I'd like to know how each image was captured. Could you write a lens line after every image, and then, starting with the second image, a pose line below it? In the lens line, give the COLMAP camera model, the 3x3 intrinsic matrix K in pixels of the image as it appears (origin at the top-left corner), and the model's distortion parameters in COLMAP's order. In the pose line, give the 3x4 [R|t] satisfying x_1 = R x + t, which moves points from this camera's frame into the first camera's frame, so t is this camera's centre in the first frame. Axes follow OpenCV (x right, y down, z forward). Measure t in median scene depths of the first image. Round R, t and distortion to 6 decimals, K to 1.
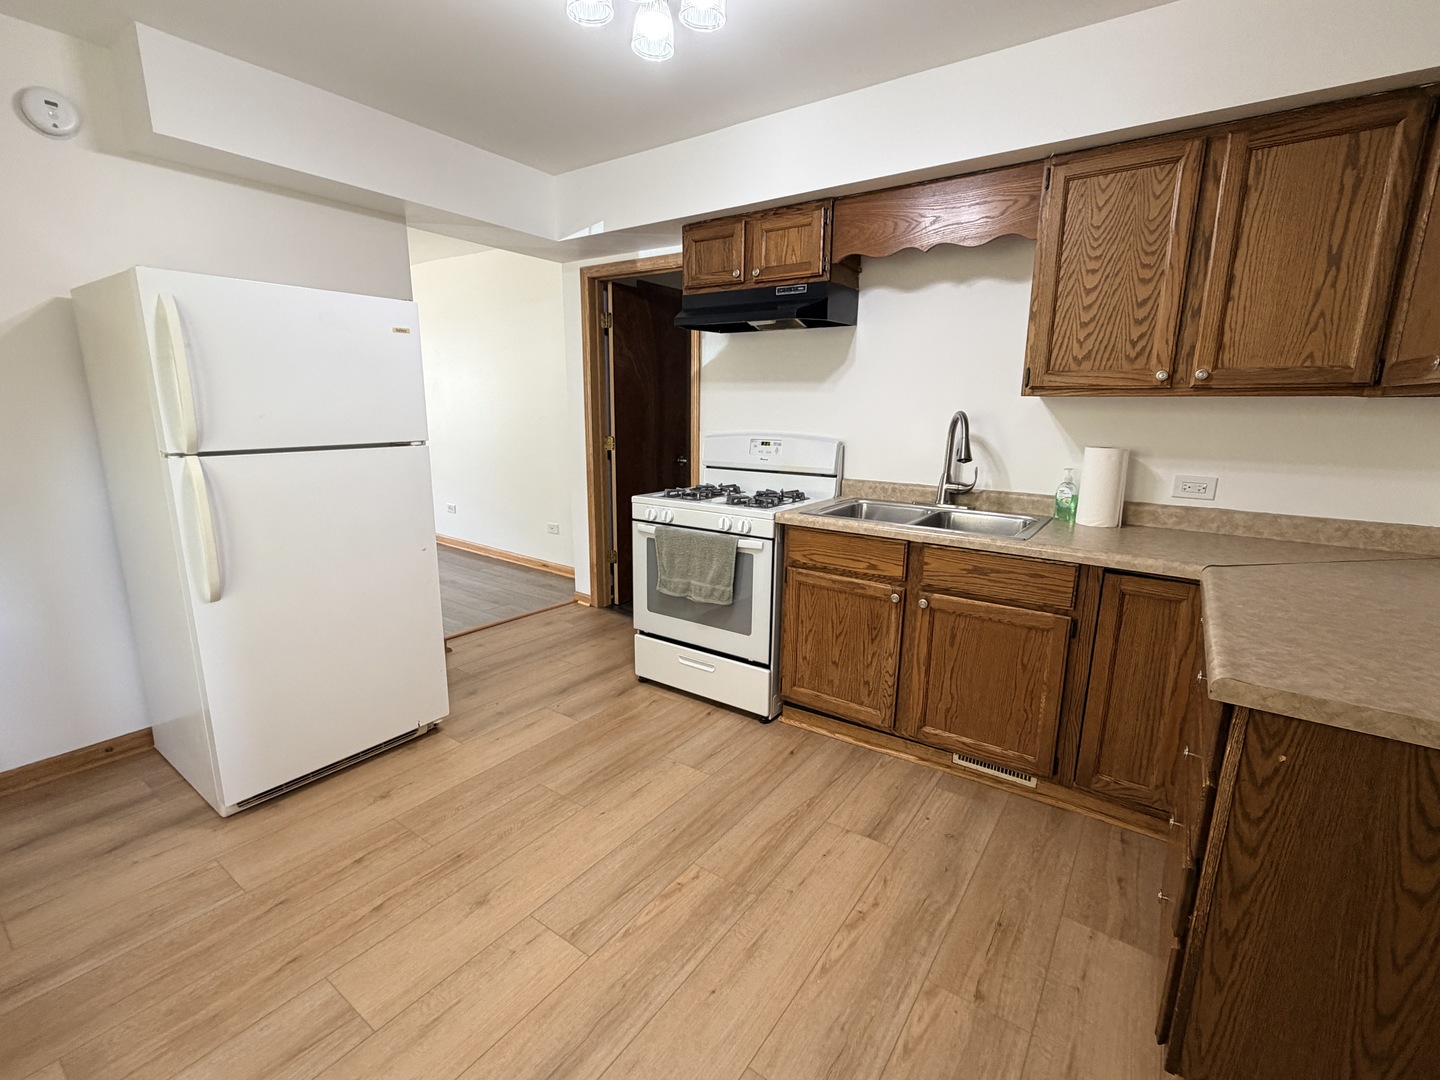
lens RADIAL K [[637.4, 0, 717.2], [0, 637.4, 536.7], [0, 0, 1]] dist [-0.000489, -0.000245]
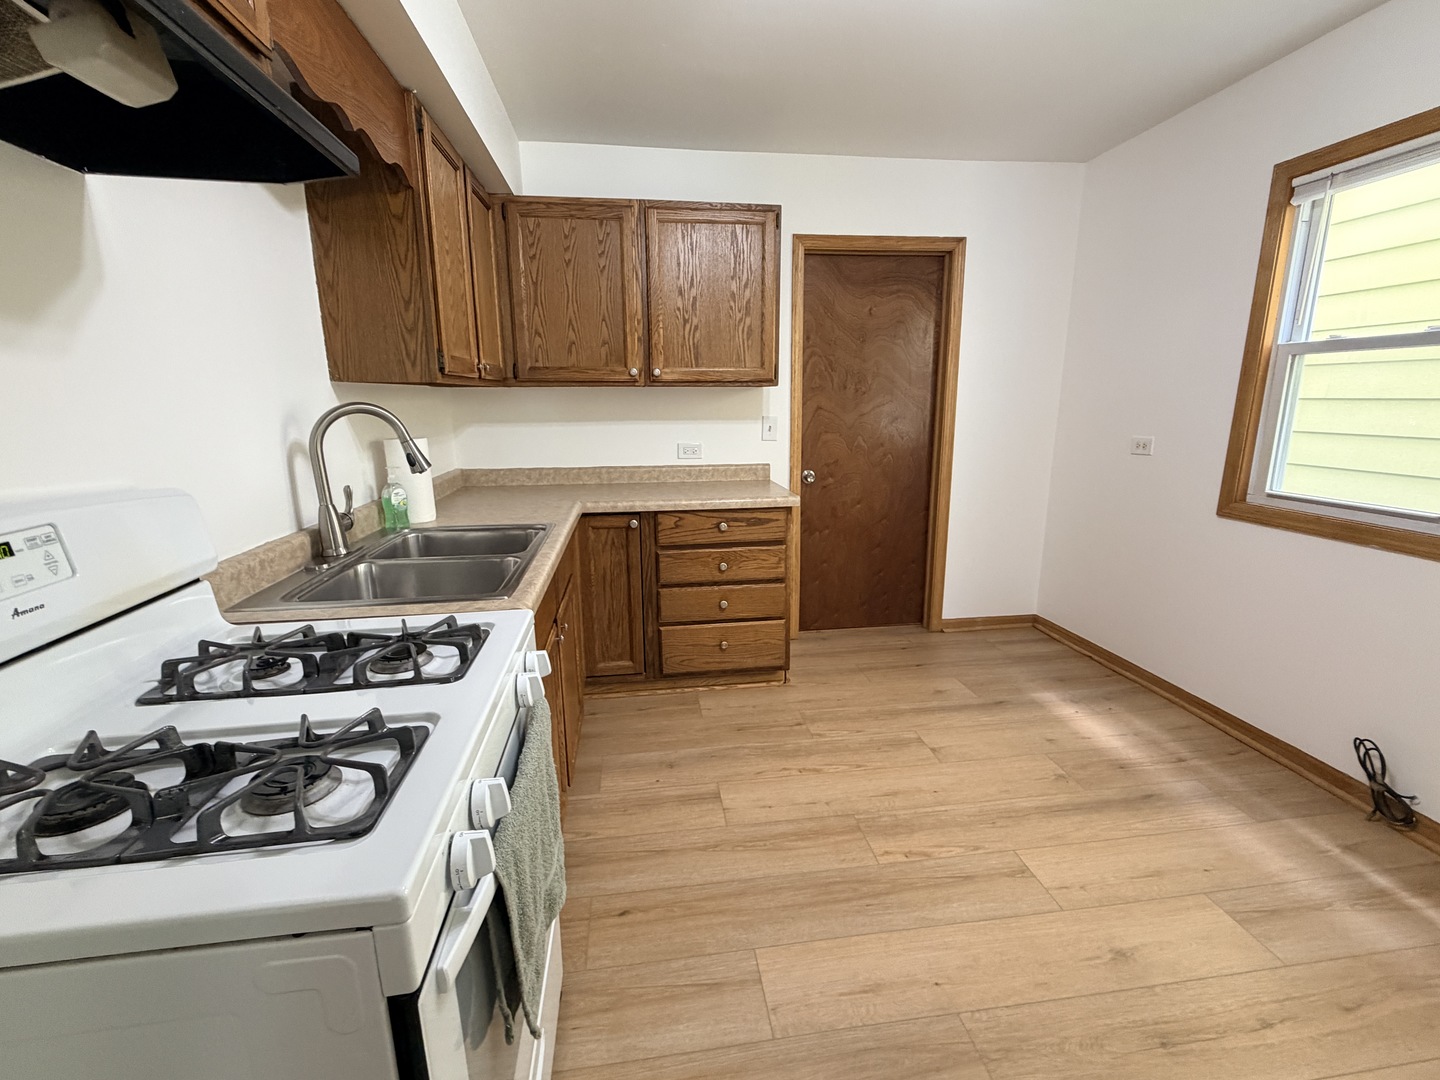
lens RADIAL K [[637.4, 0, 717.1], [0, 637.4, 538.1], [0, 0, 1]] dist [-0.000489, -0.000245]
pose [[-0.677205, -0.167100, 0.716569, -0.513045], [0.147299, 0.923369, 0.354532, -0.351776], [-0.720900, 0.345641, -0.600696, 1.683497]]
